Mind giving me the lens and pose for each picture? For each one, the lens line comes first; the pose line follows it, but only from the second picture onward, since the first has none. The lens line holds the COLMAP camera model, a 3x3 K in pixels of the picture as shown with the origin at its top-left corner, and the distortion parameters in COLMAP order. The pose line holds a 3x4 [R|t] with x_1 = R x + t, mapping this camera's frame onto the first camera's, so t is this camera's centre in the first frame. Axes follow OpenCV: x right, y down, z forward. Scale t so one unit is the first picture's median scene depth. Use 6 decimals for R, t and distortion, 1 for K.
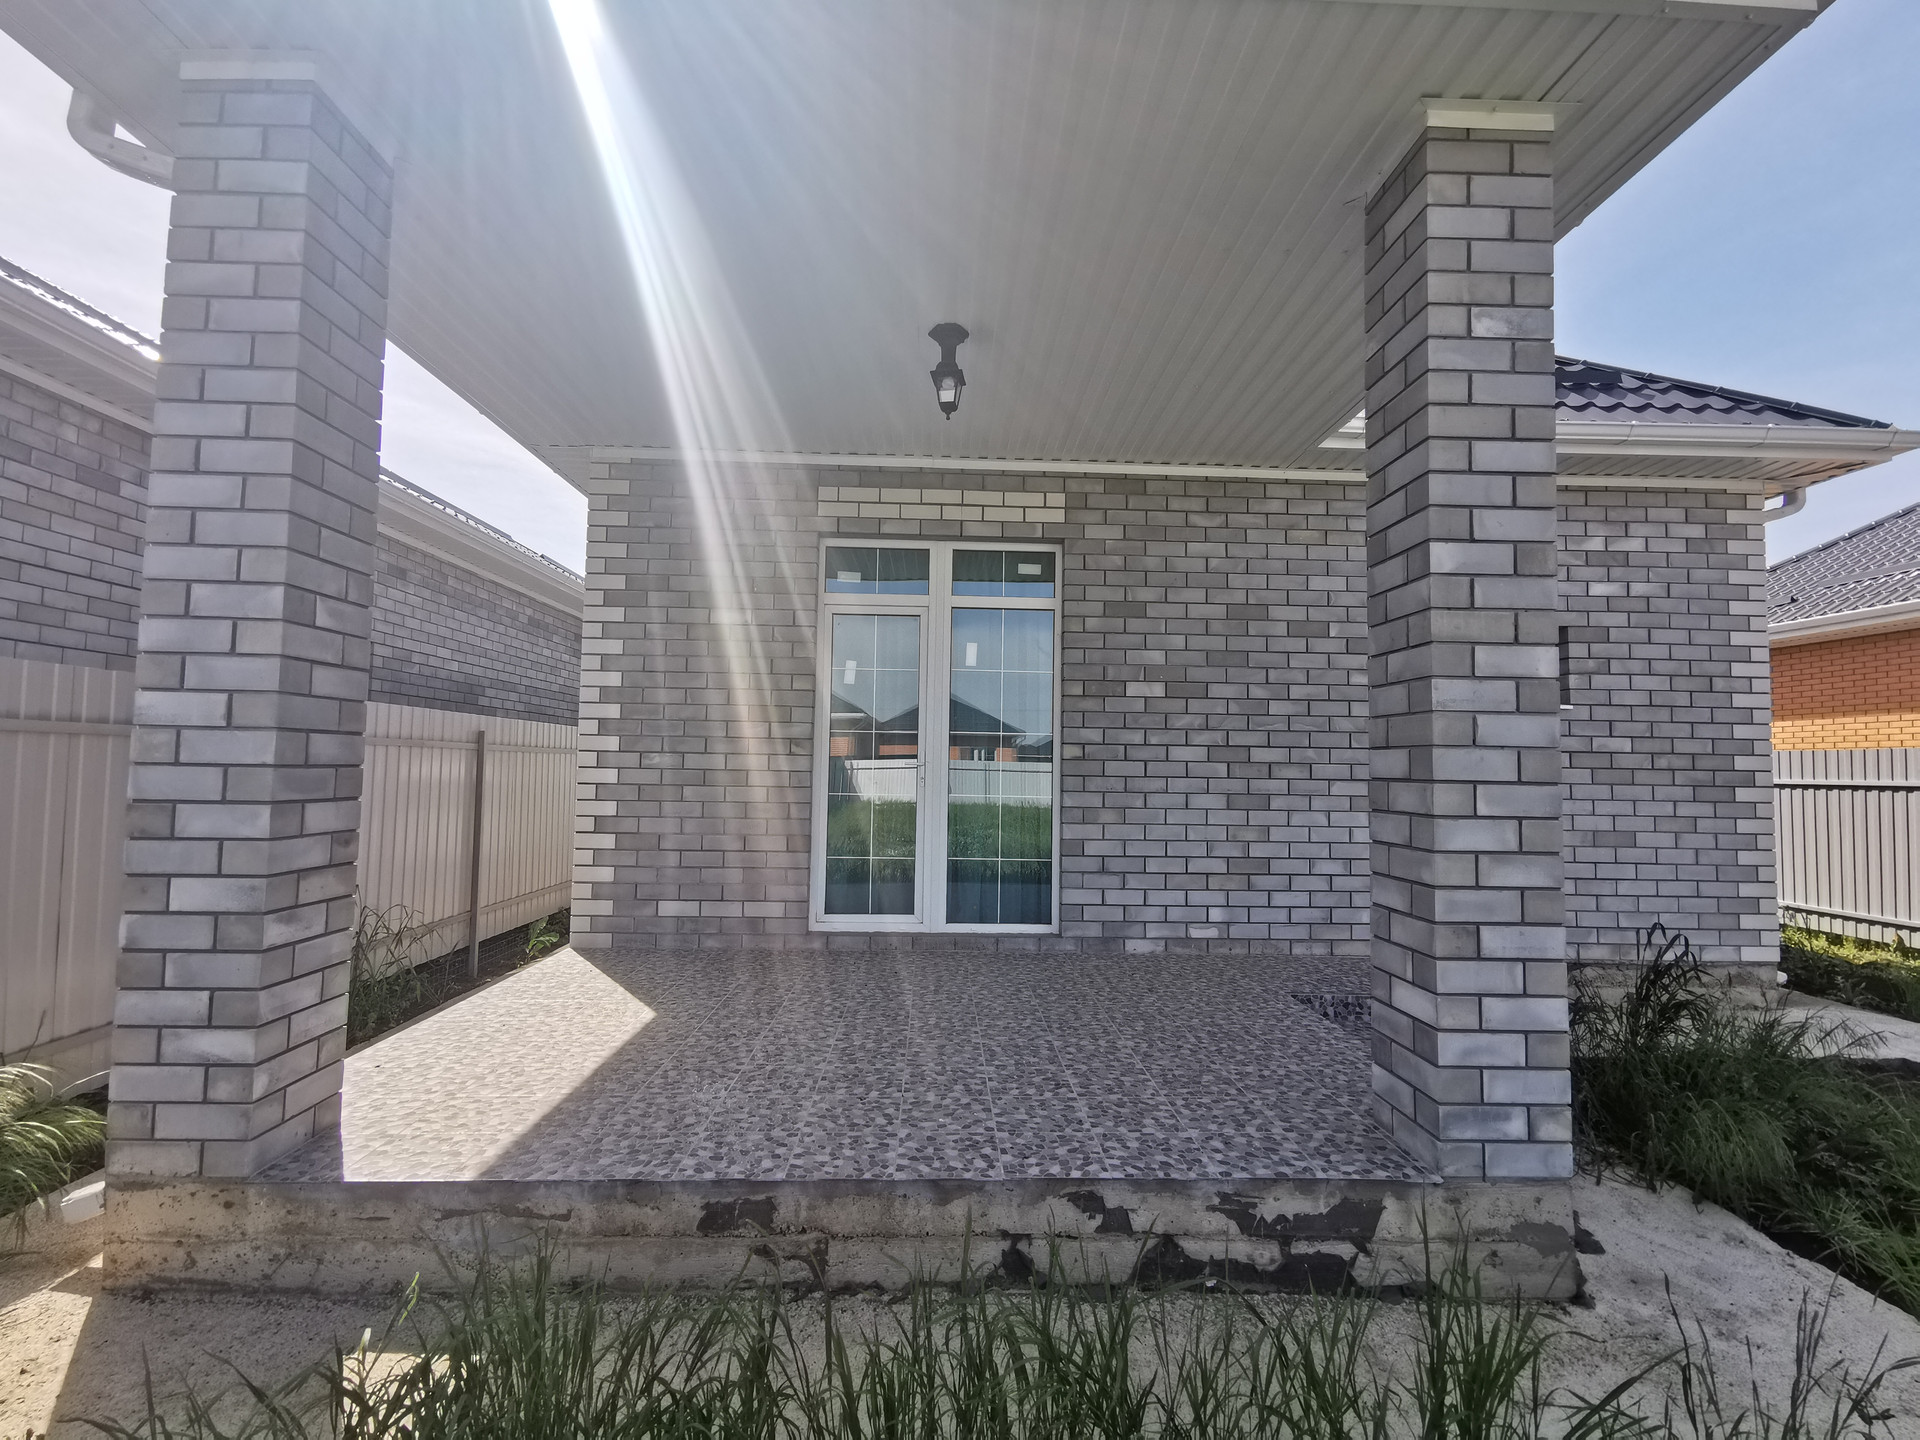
lens RADIAL K [[887.0, 0, 958.8], [0, 887.0, 715.6], [0, 0, 1]] dist [-0.018421, 0.027303]
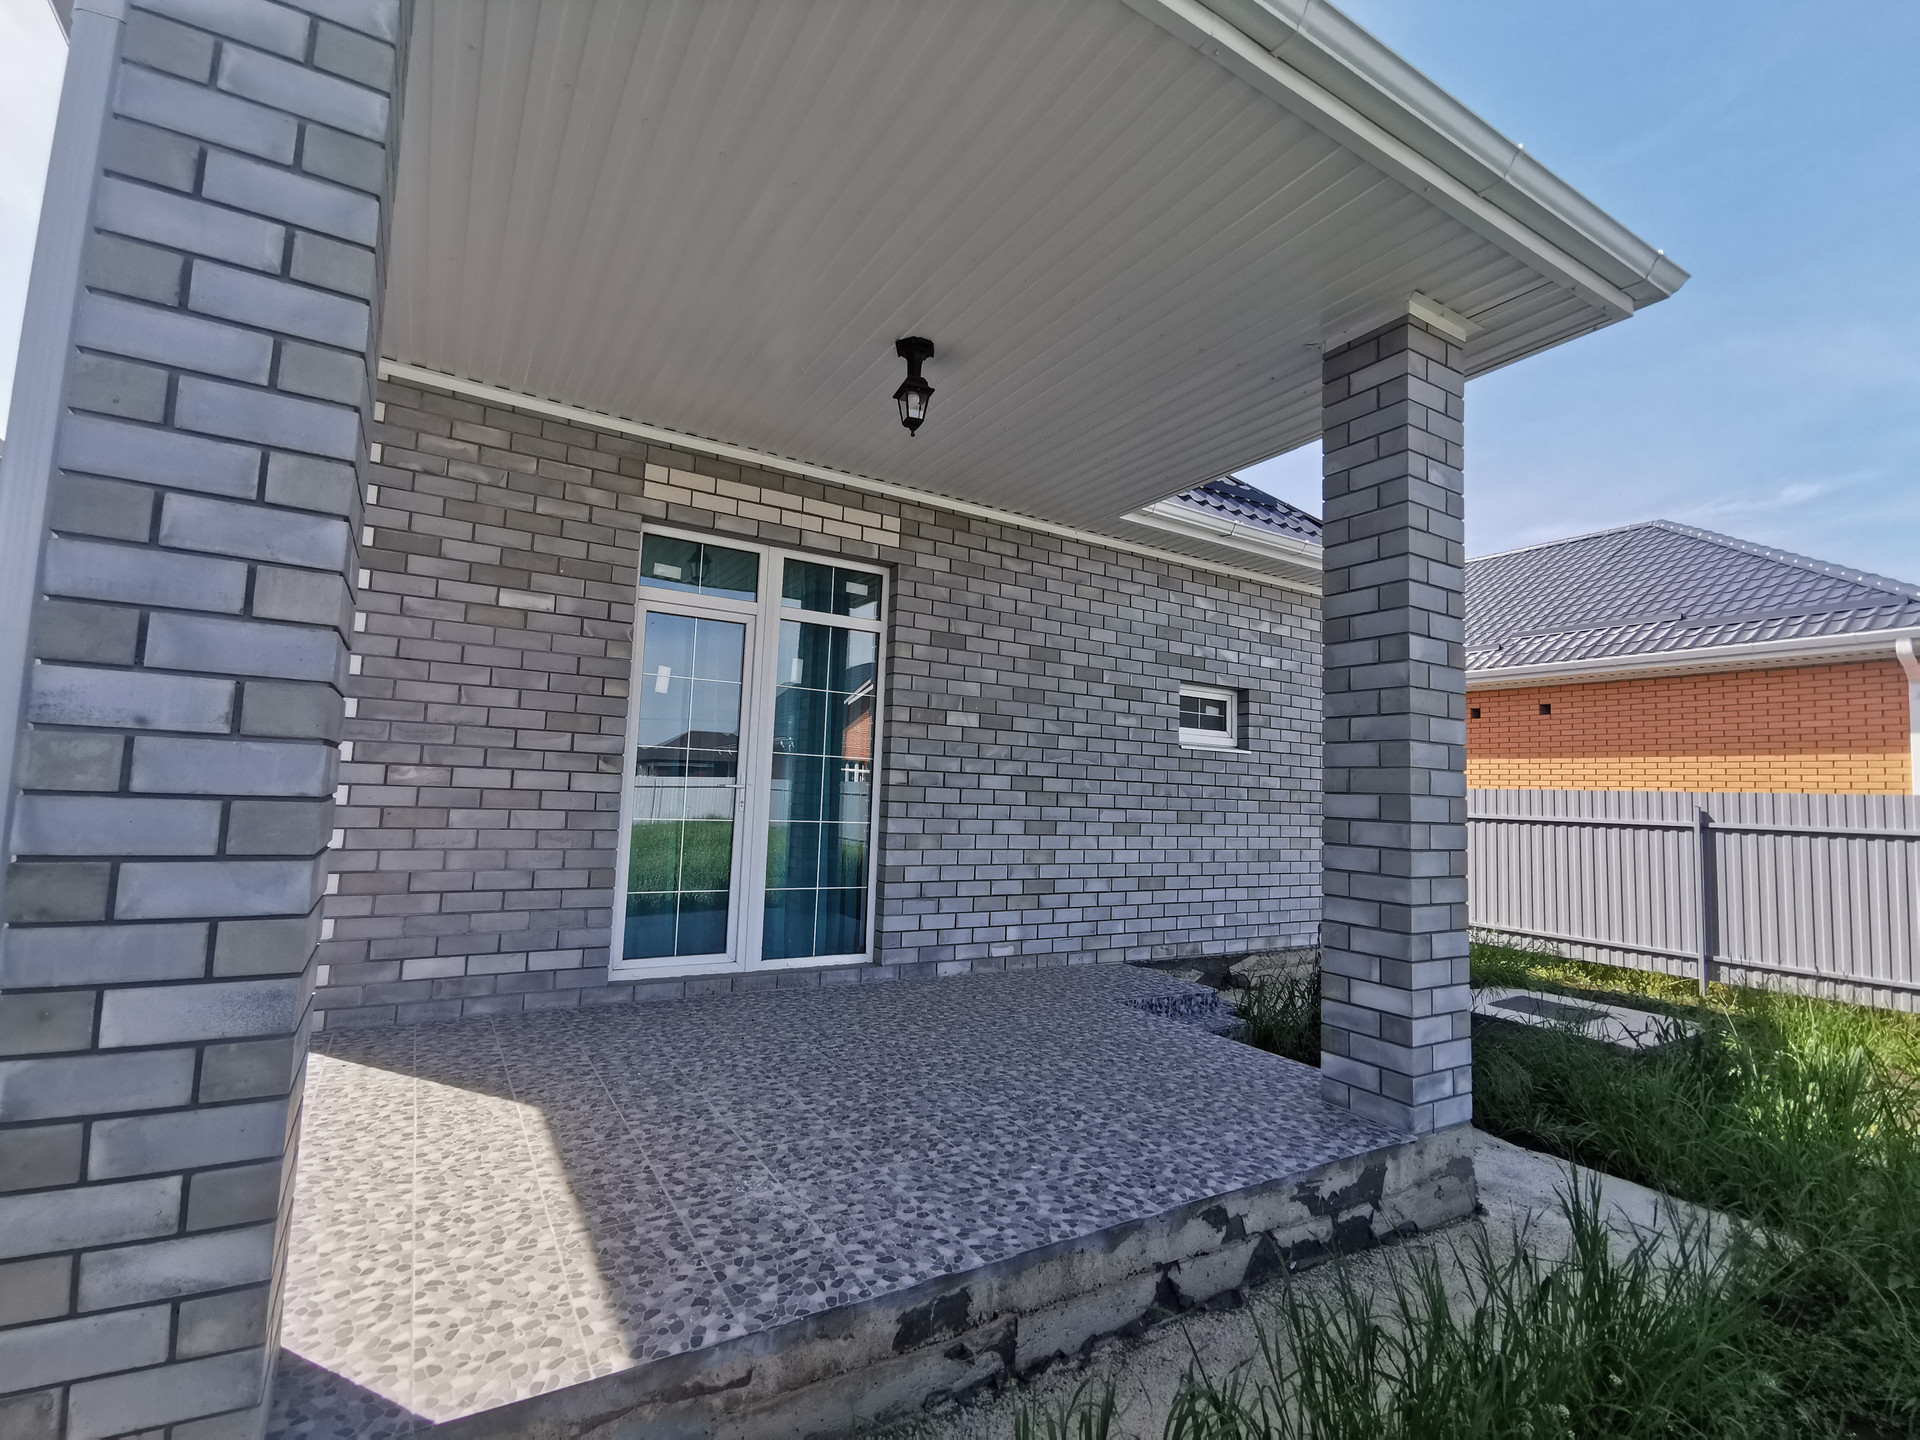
lens RADIAL K [[887.1, 0, 962.8], [0, 887.1, 714.5], [0, 0, 1]] dist [0.003012, 0.000988]
pose [[0.867562, 0.060489, 0.493637, -0.476845], [-0.052648, 0.998169, -0.029784, -0.006574], [-0.494534, -0.000150, 0.869158, 0.148962]]
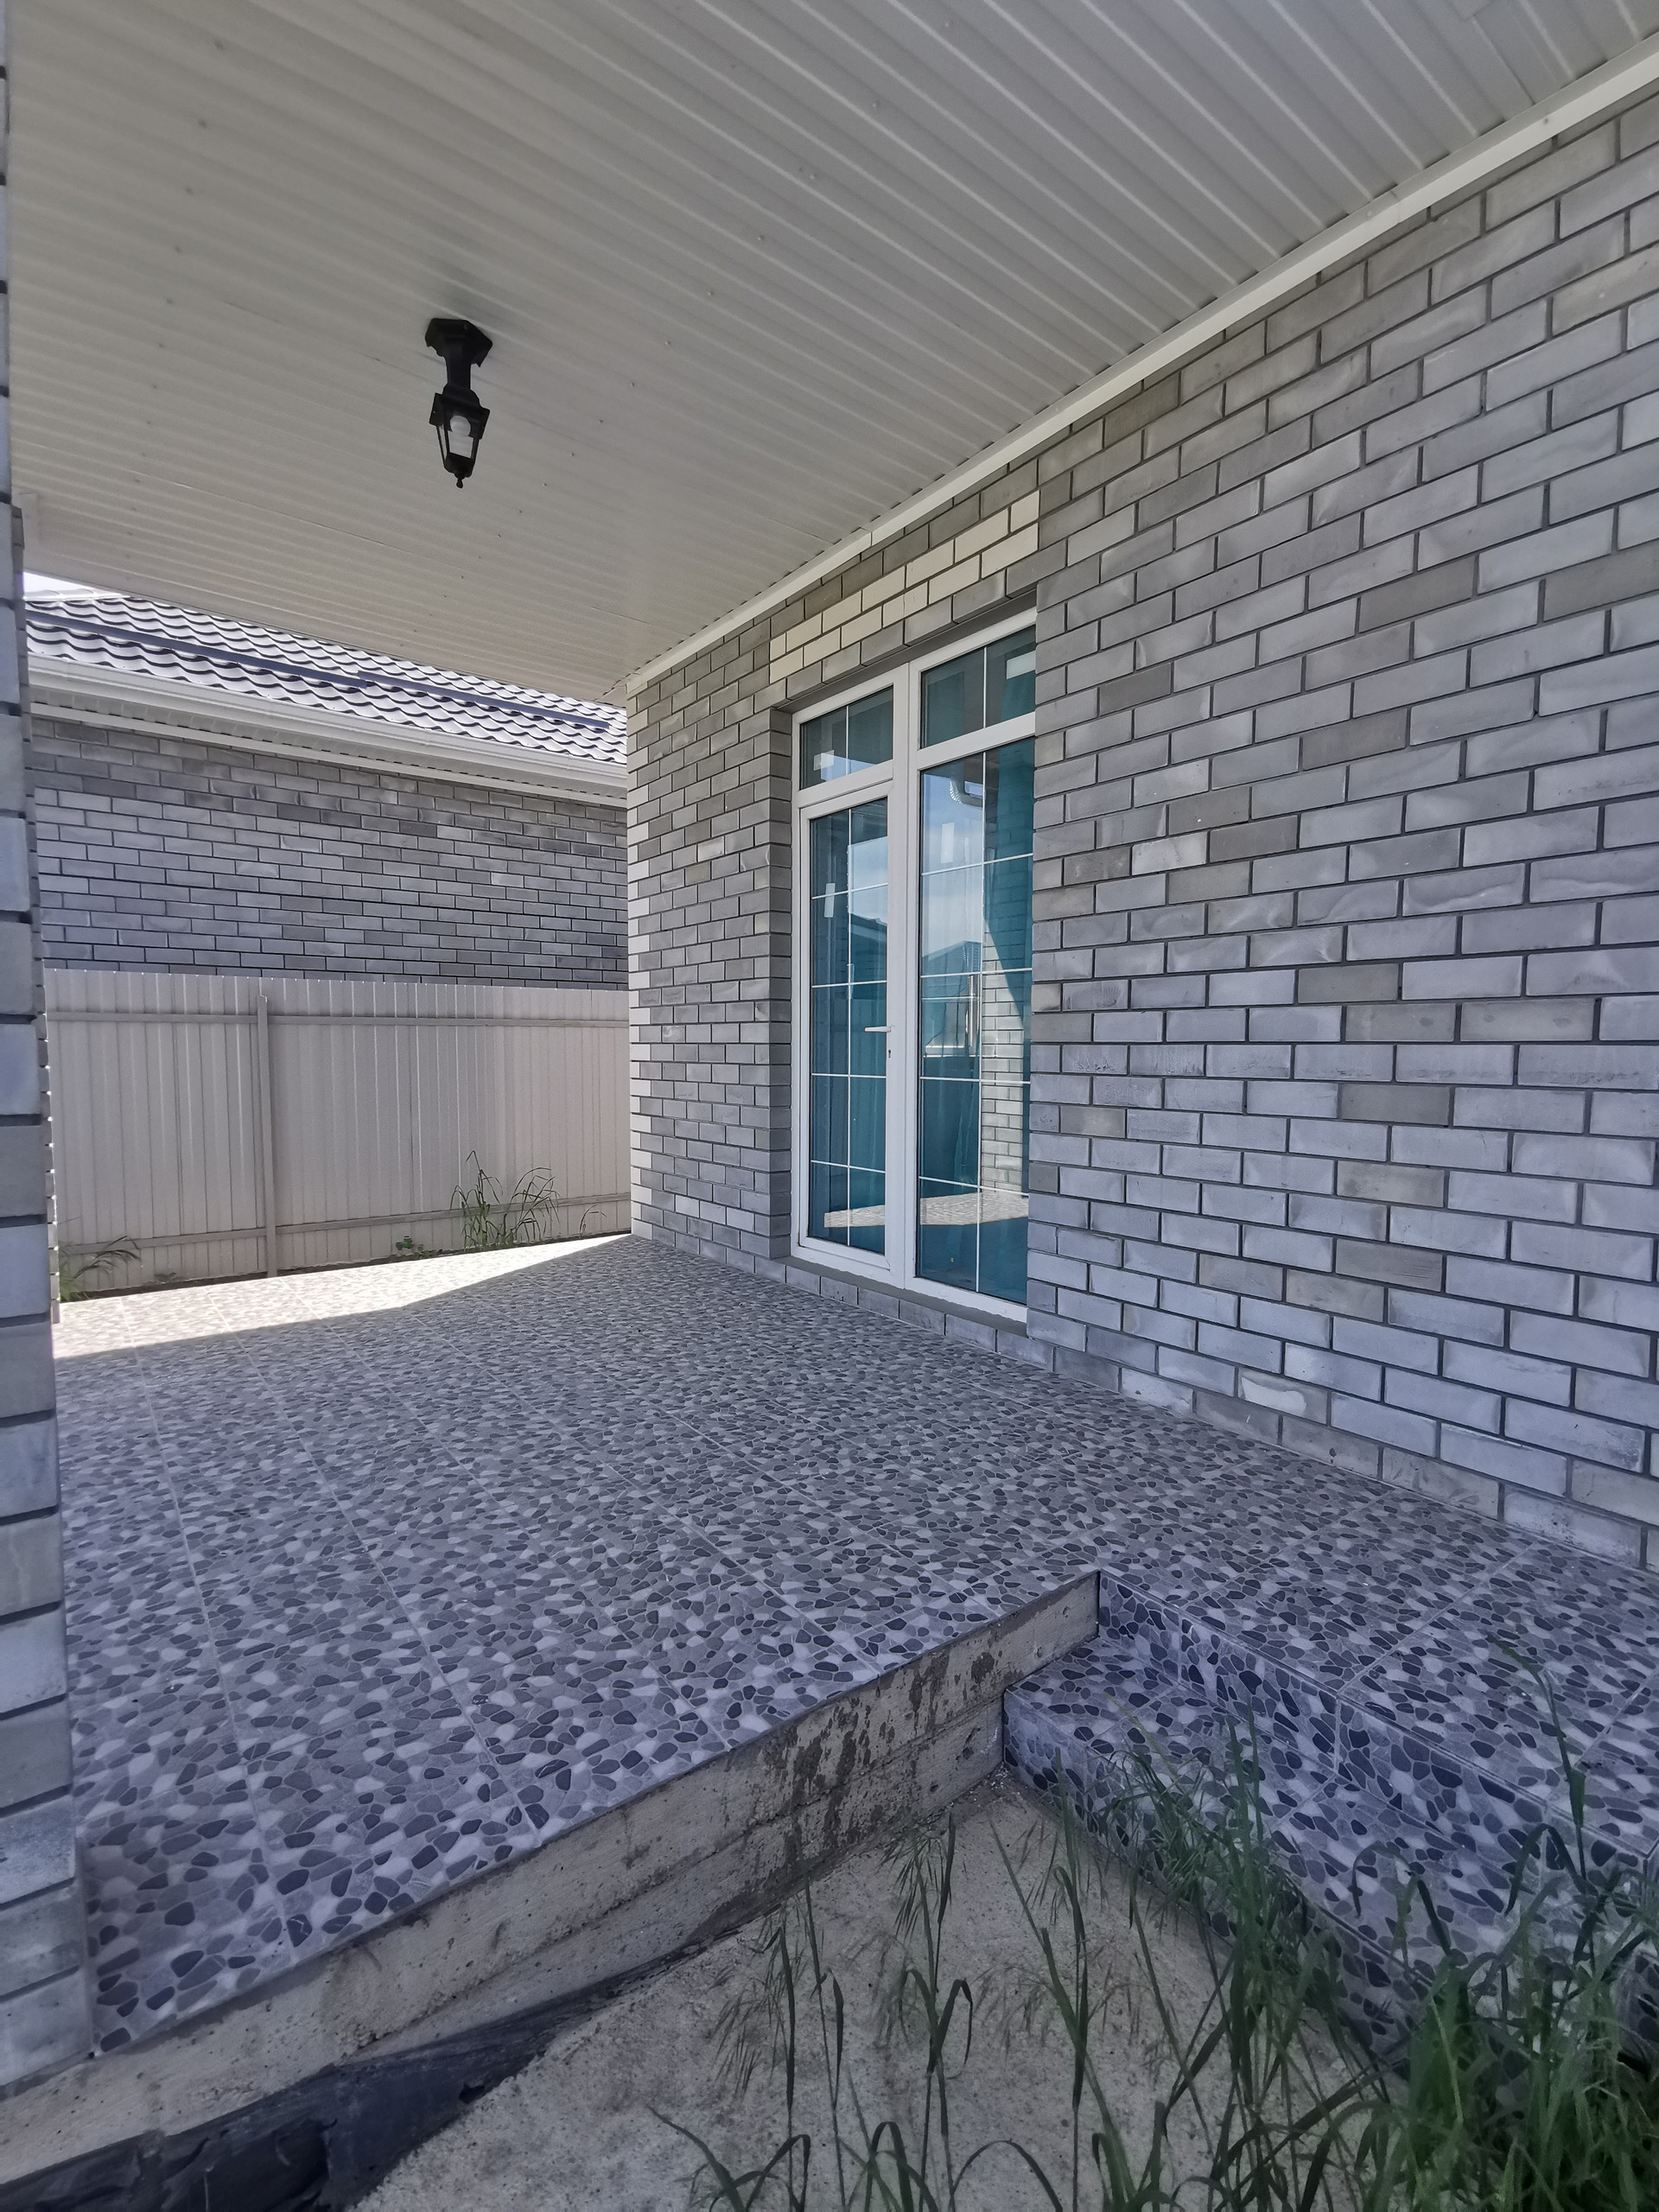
lens RADIAL K [[1017.8, 0, 824.7], [0, 1017.8, 1110.0], [0, 0, 1]] dist [-0.018493, 0.038276]
pose [[0.579205, 0.035934, -0.814390, 0.853588], [0.057556, 0.994732, 0.084826, 0.075016], [0.813148, -0.096005, 0.574085, 0.841383]]
